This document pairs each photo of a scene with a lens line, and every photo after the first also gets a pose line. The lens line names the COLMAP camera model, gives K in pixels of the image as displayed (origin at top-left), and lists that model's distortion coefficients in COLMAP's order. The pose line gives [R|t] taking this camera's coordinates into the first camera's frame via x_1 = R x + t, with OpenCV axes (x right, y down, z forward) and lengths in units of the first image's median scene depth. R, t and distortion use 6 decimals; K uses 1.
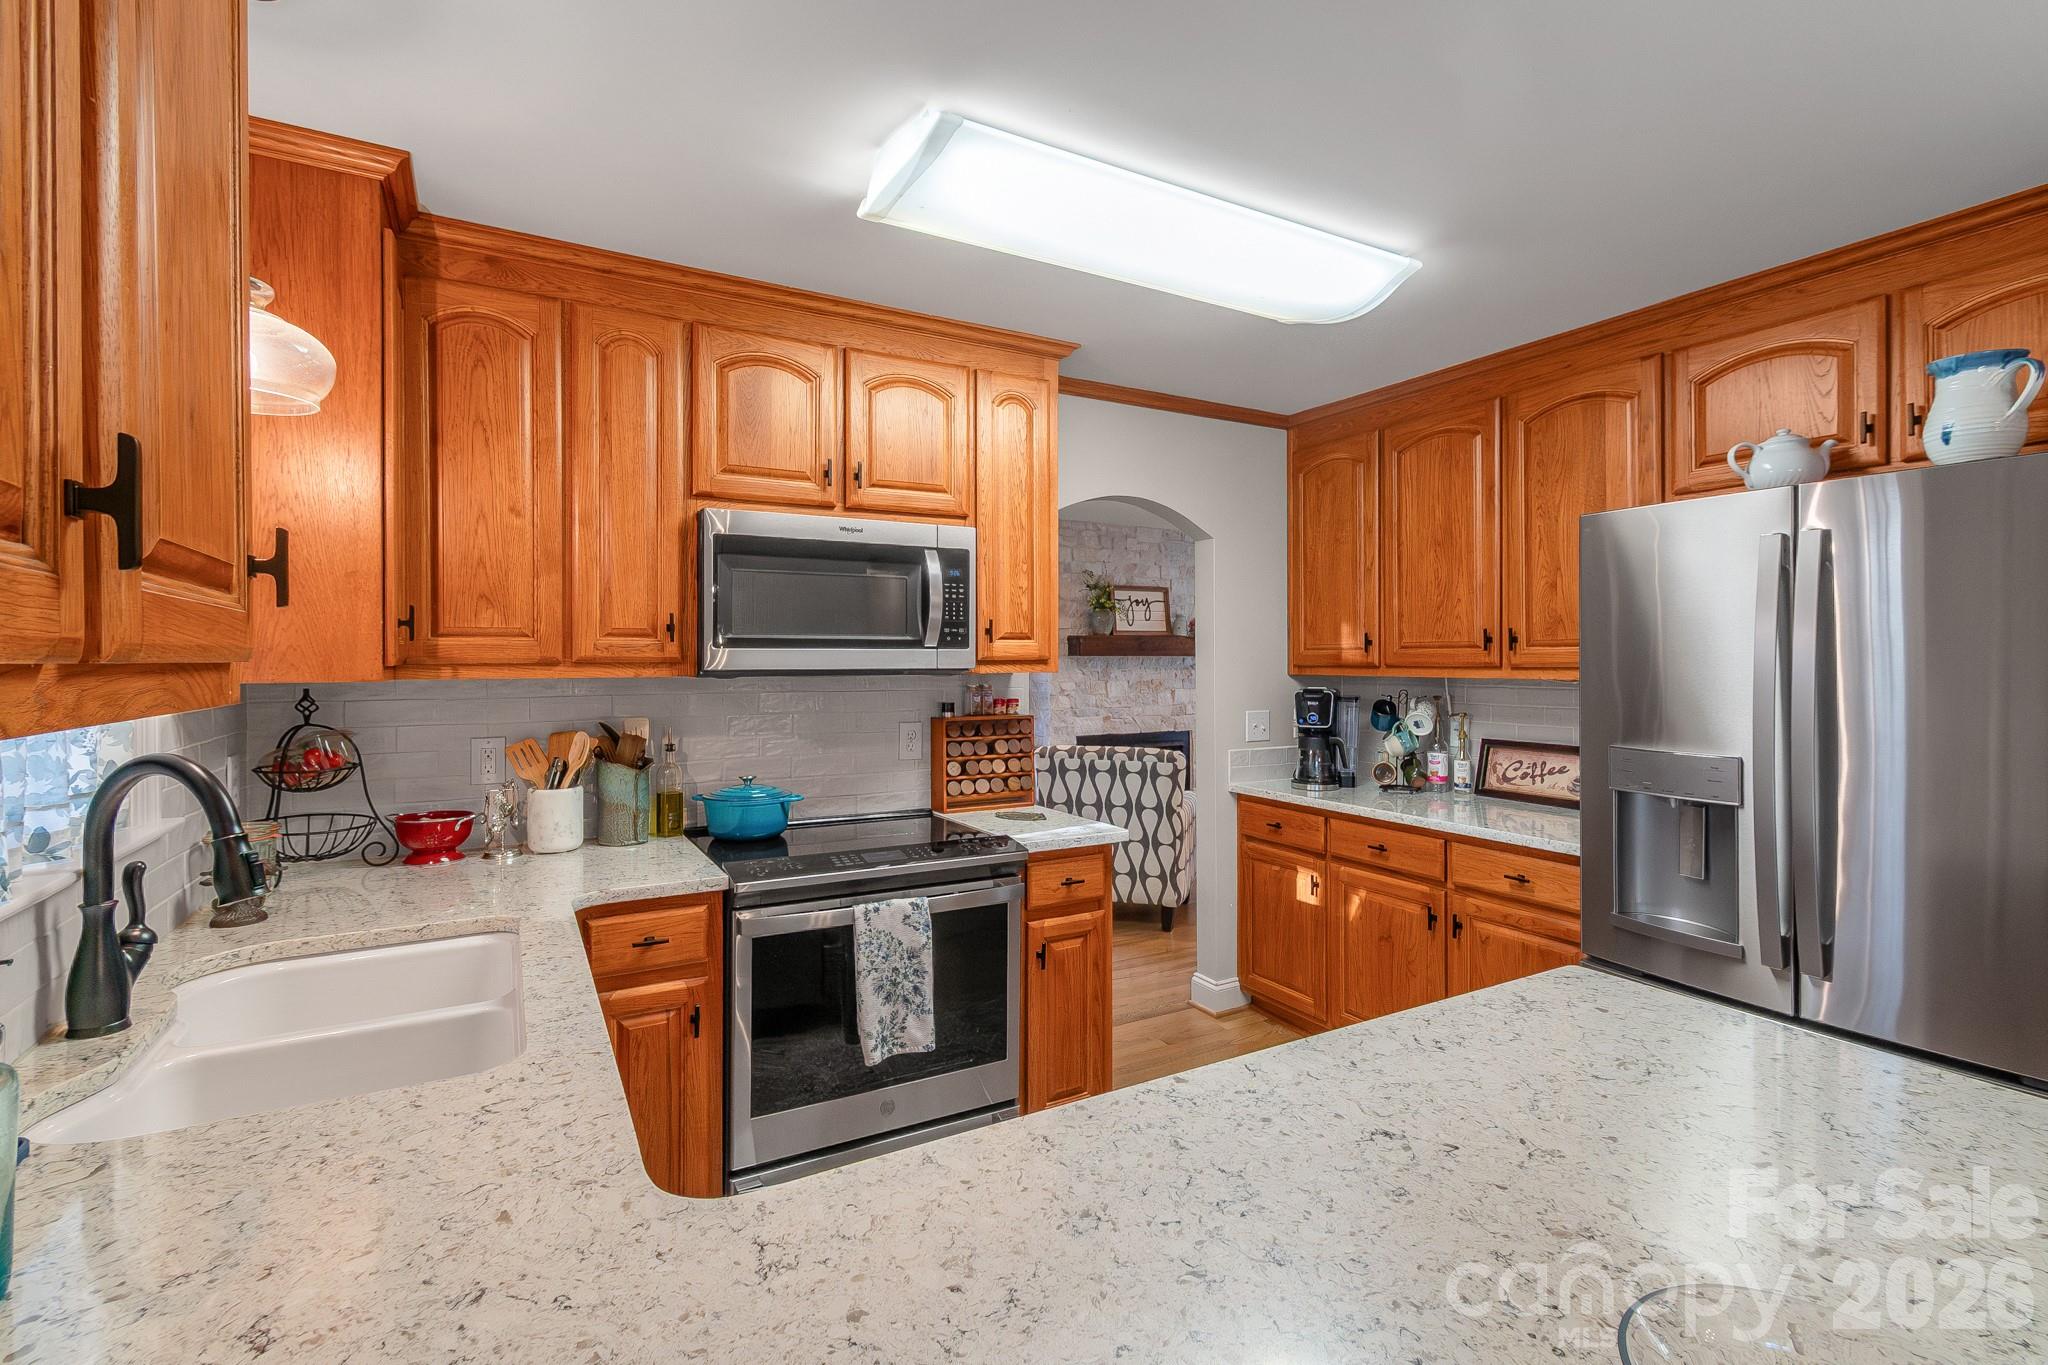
lens RADIAL K [[936.7, 0, 1032.5], [0, 936.7, 667.4], [0, 0, 1]] dist [0.007322, -0.004052]
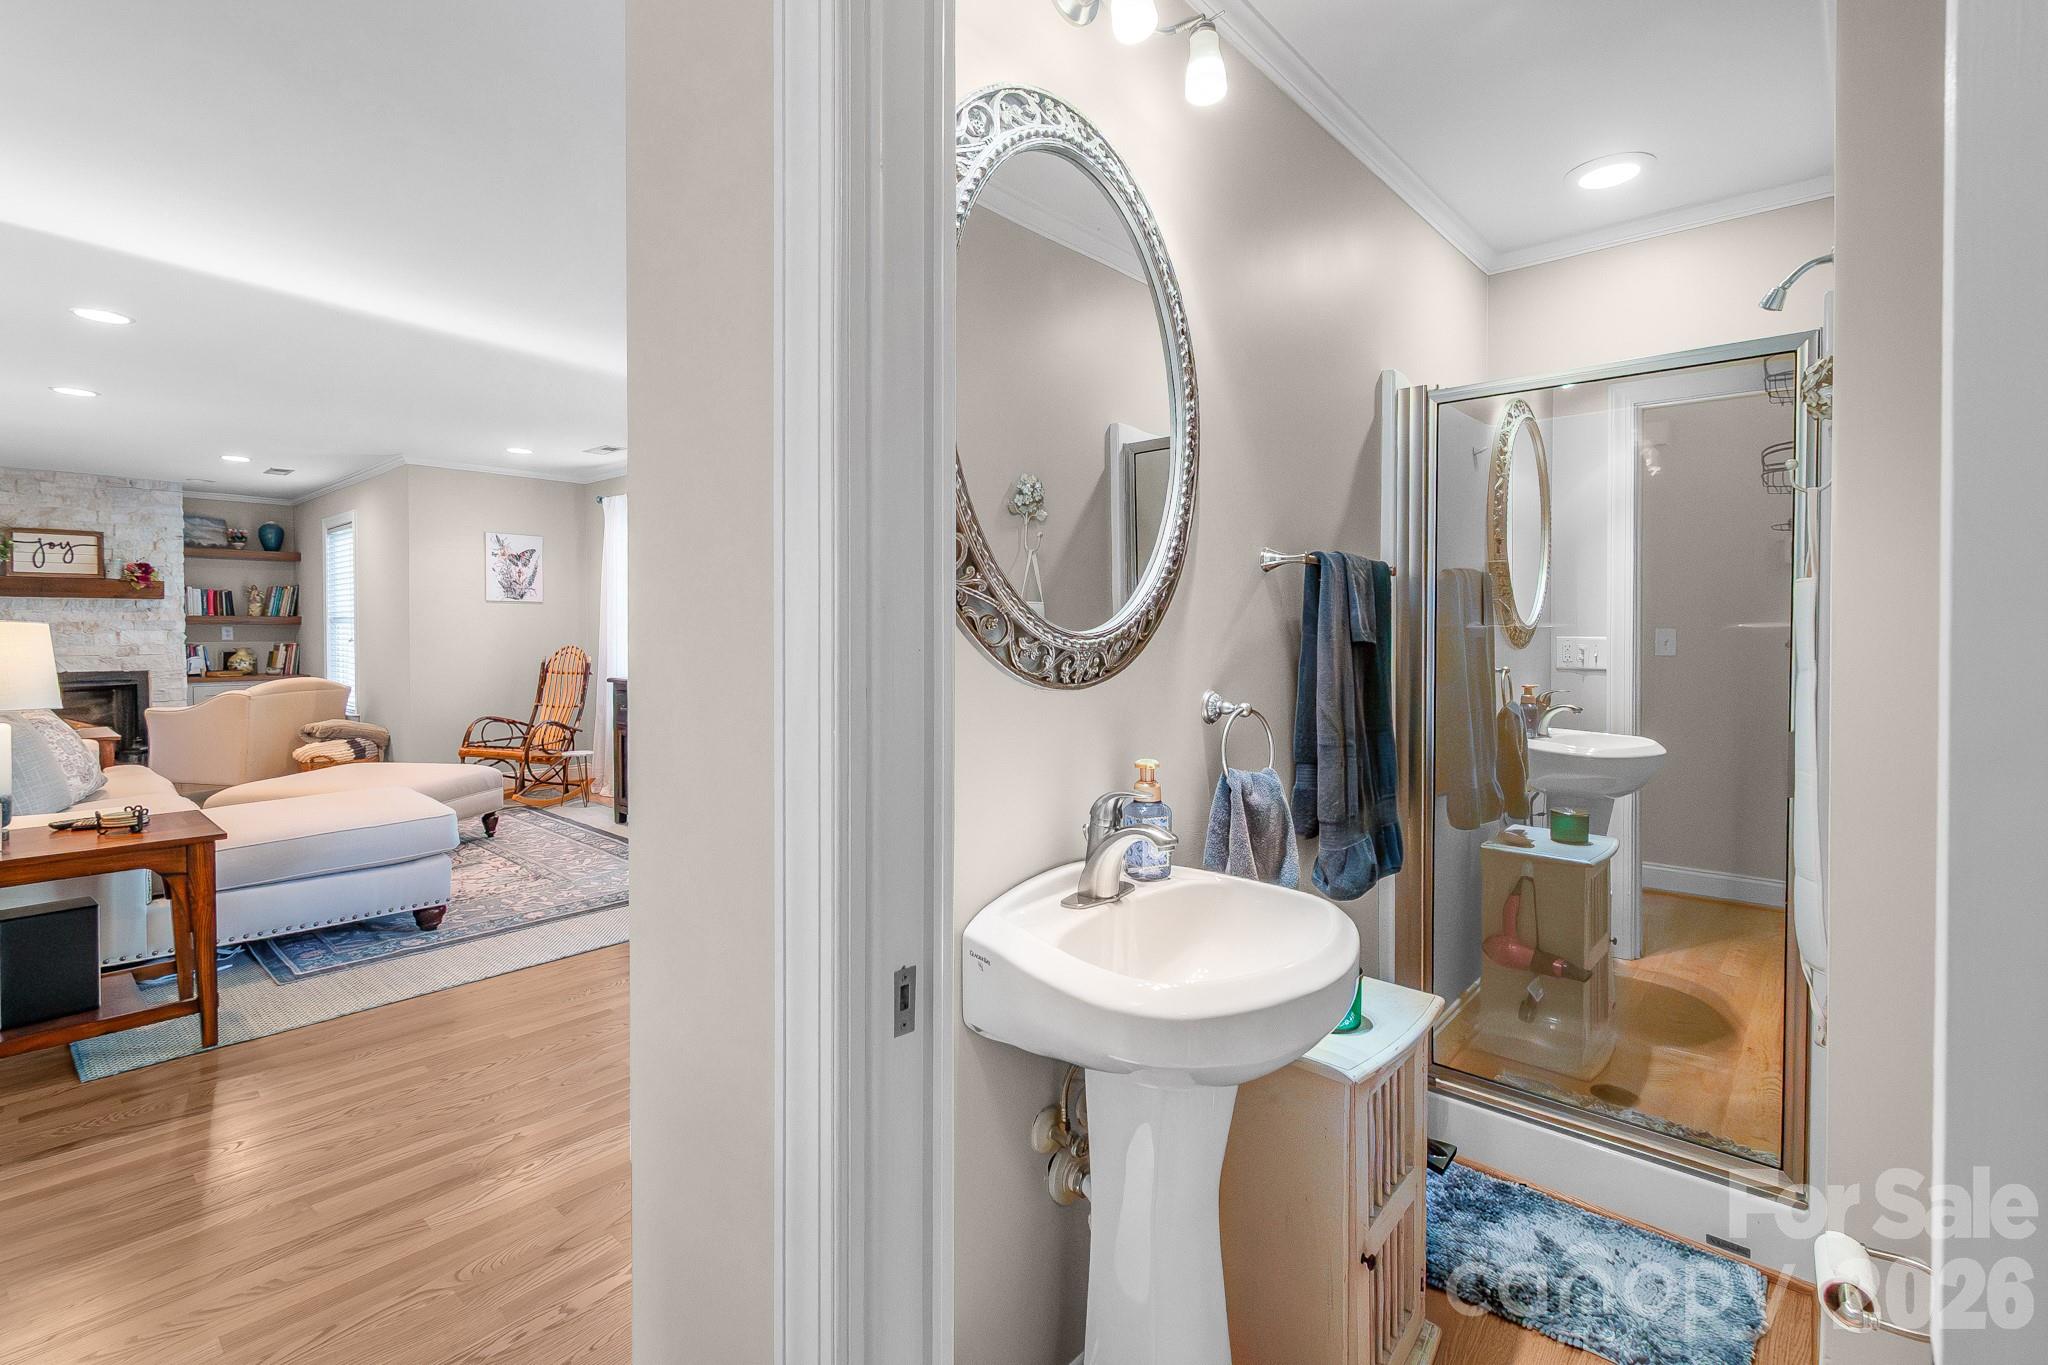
lens RADIAL K [[936.7, 0, 1019.8], [0, 936.7, 651.6], [0, 0, 1]] dist [0.007322, -0.004052]
pose [[0.956979, -0.001145, 0.290153, 2.102509], [-0.004057, 0.999842, 0.017327, 0.065017], [-0.290127, -0.017759, 0.956823, -0.788362]]
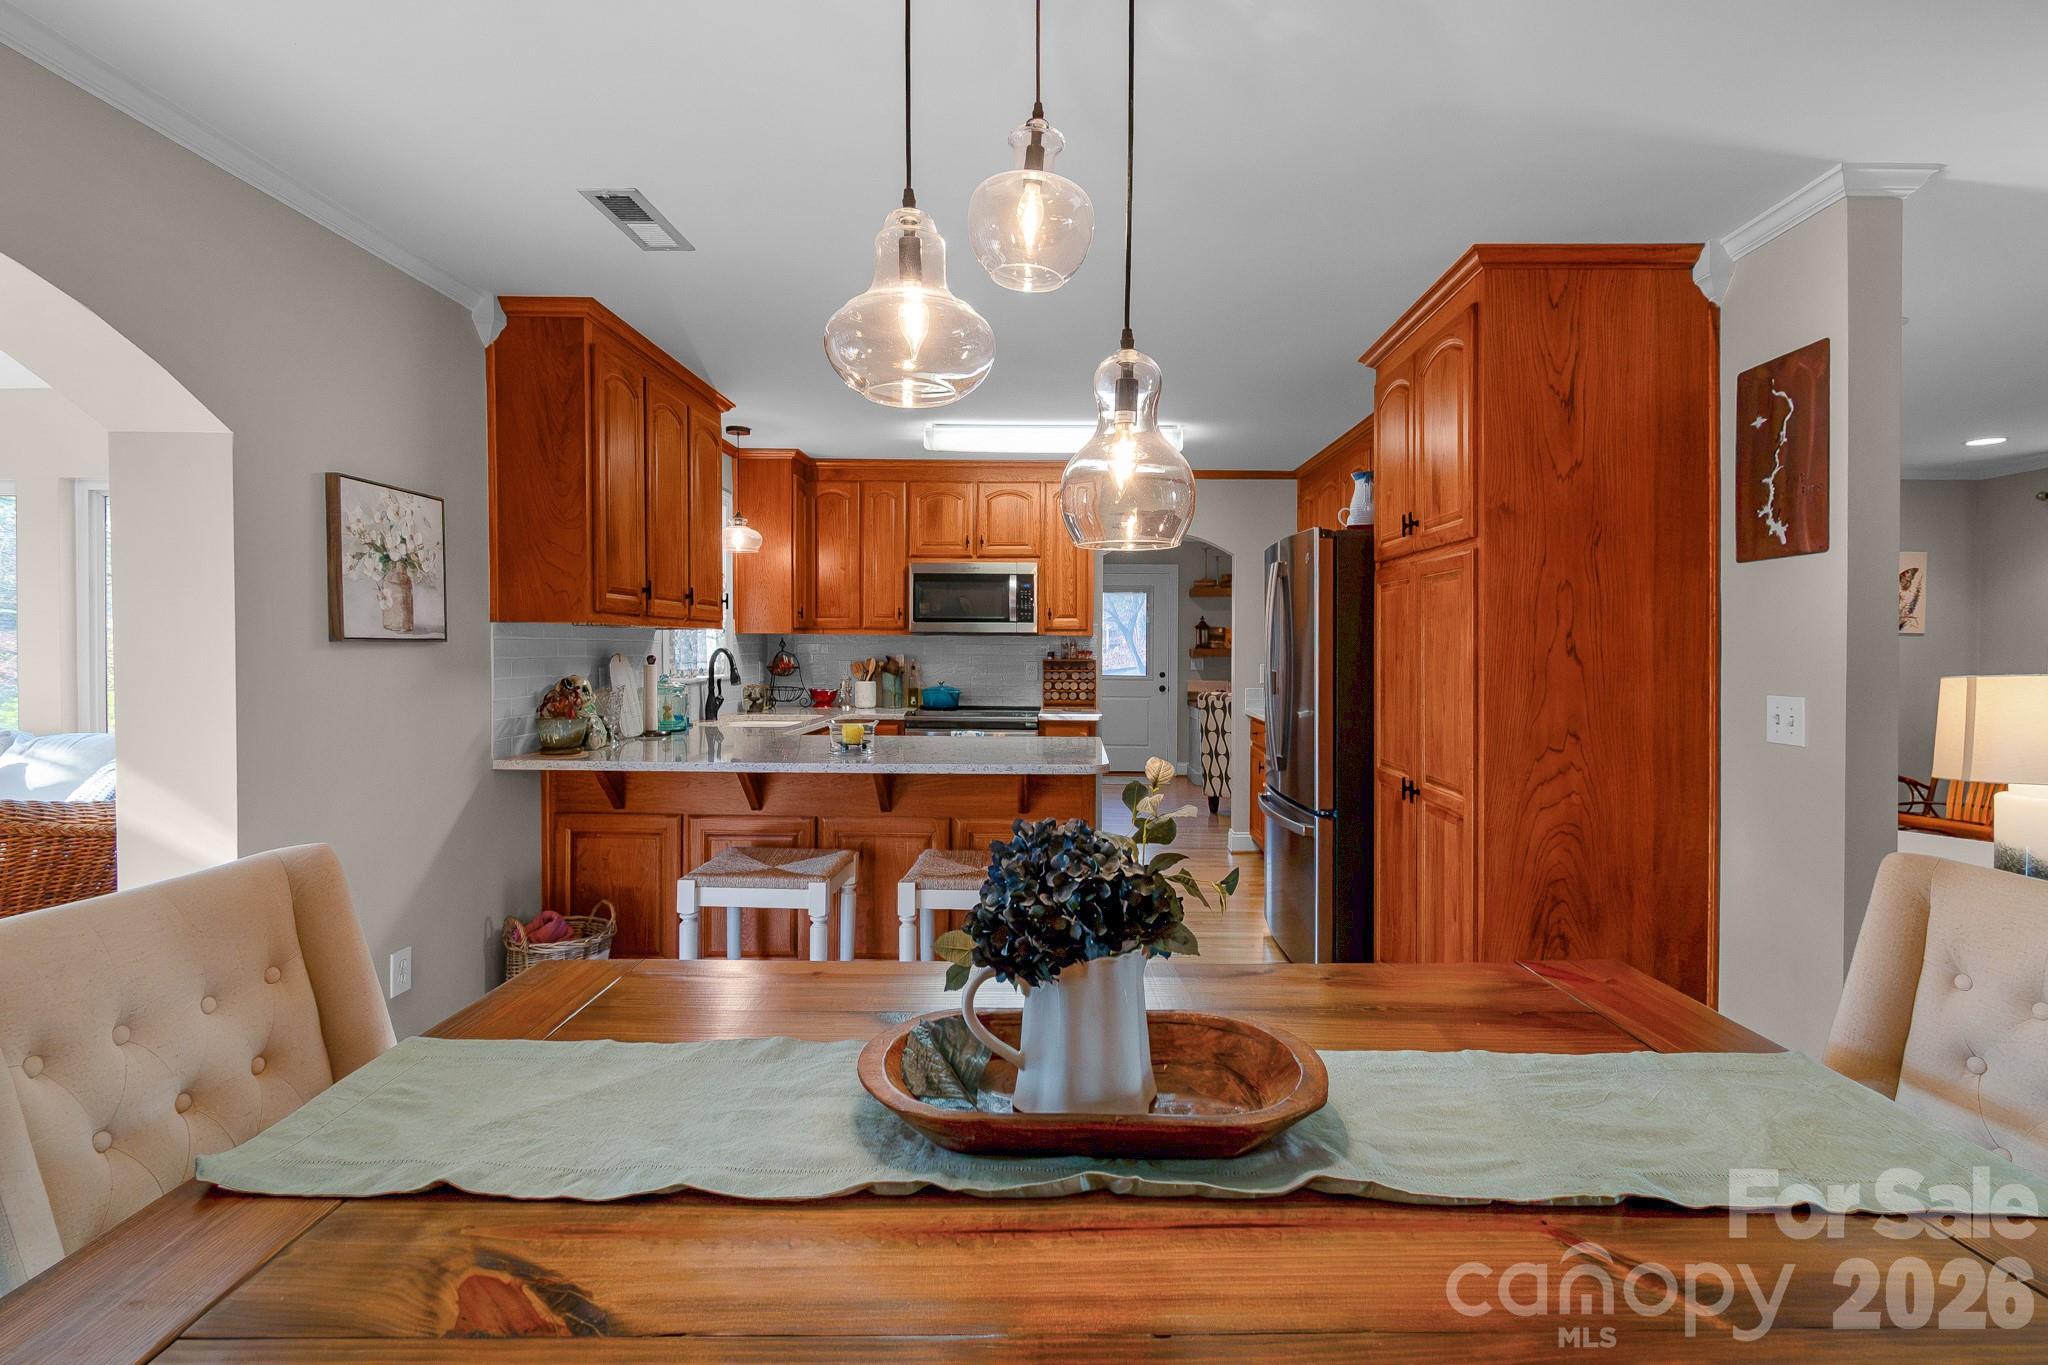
lens RADIAL K [[936.7, 0, 1053.7], [0, 936.7, 660.6], [0, 0, 1]] dist [0.007322, -0.004052]
pose [[0.856353, 0.014183, -0.516196, 1.021210], [-0.012210, 0.999899, 0.007217, 0.047175], [0.516247, 0.000122, 0.856440, -0.714997]]
